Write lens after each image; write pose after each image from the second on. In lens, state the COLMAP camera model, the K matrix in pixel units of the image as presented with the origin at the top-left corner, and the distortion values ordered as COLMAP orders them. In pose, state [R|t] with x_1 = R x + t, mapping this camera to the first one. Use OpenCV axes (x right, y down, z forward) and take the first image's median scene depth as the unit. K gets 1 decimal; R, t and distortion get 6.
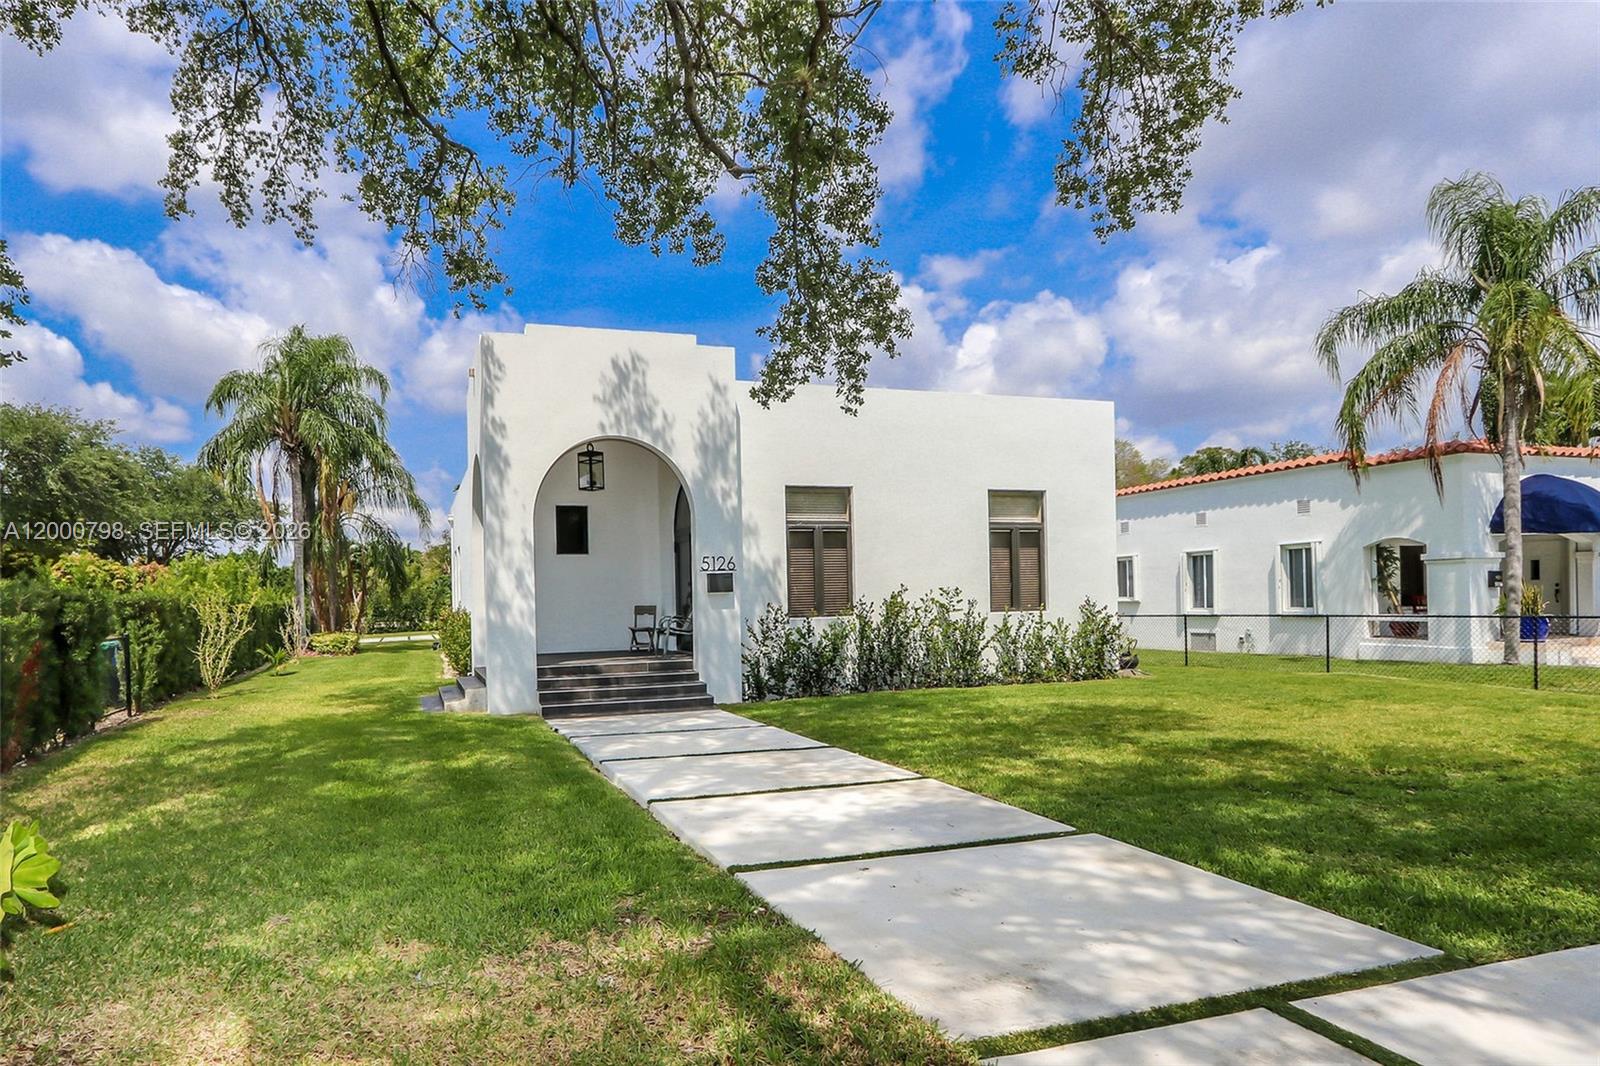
lens RADIAL K [[813.9, 0, 800.0], [0, 813.9, 533.0], [0, 0, 1]] dist [0.000934, 0.001024]
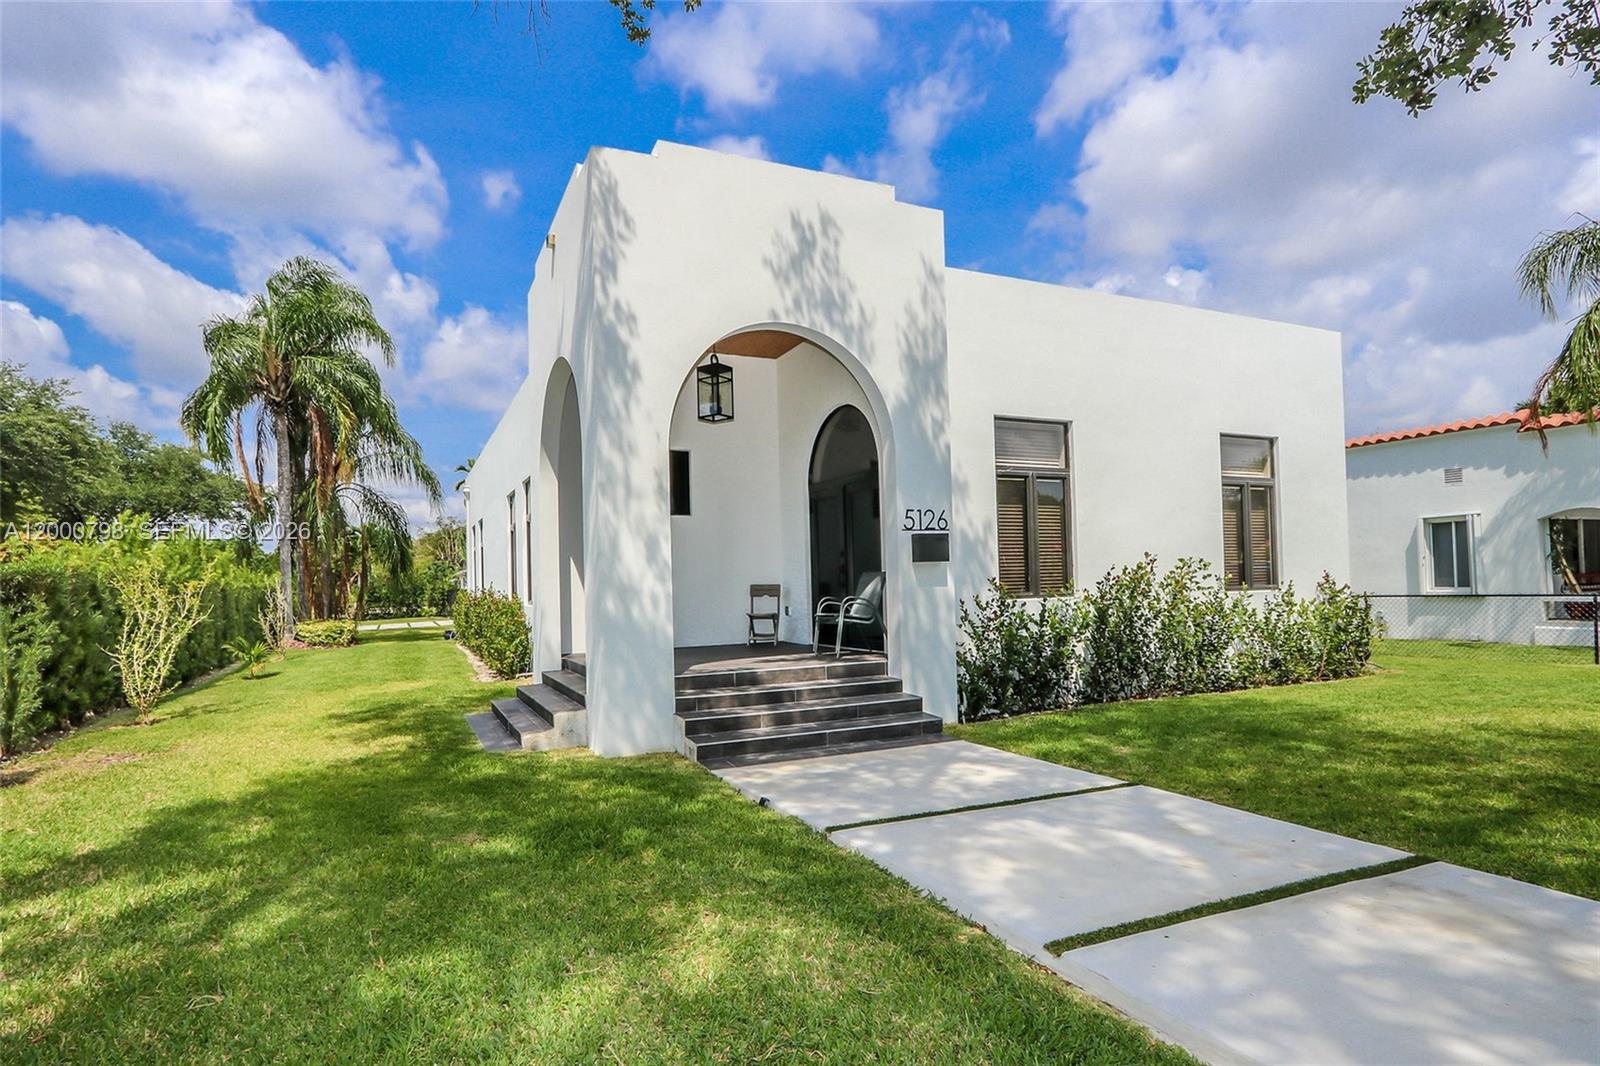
lens RADIAL K [[714.8, 0, 805.9], [0, 714.8, 523.4], [0, 0, 1]] dist [-0.001301, -0.000694]
pose [[0.997143, 0.004709, 0.075394, -0.208946], [-0.004198, 0.999967, -0.006931, 0.038269], [-0.075425, 0.006595, 0.997130, 0.347556]]
